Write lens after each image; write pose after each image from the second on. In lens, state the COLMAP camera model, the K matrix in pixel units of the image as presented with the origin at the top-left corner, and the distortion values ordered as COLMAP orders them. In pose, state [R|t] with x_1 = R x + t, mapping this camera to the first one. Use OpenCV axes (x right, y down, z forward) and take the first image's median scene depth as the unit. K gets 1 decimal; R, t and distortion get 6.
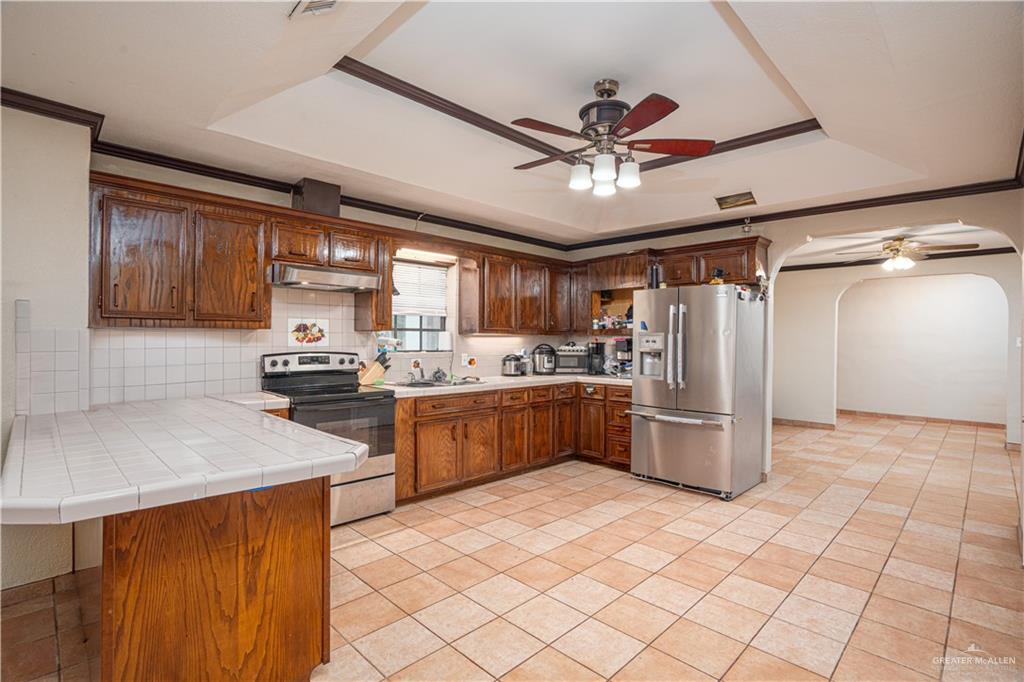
lens RADIAL K [[493.0, 0, 508.3], [0, 493.0, 339.5], [0, 0, 1]] dist [-0.024527, 0.000368]
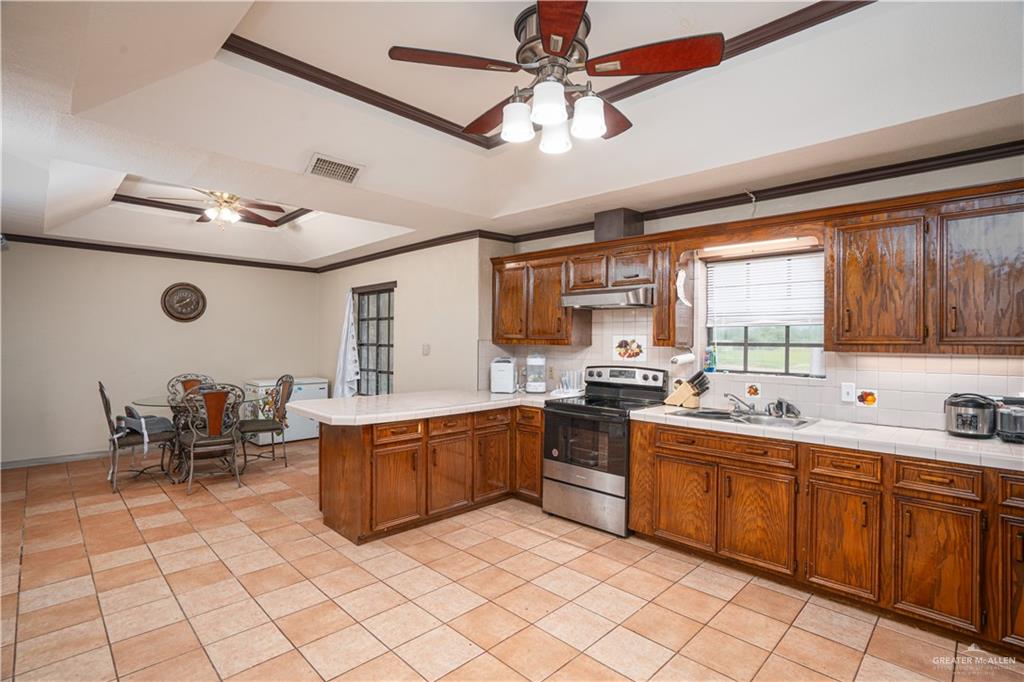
lens RADIAL K [[493.0, 0, 510.2], [0, 493.0, 340.8], [0, 0, 1]] dist [-0.024527, 0.000368]
pose [[0.005903, -0.008769, -0.999944, 0.679500], [-0.009239, 0.999918, -0.008824, -0.018526], [0.999940, 0.009290, 0.005821, 0.736731]]
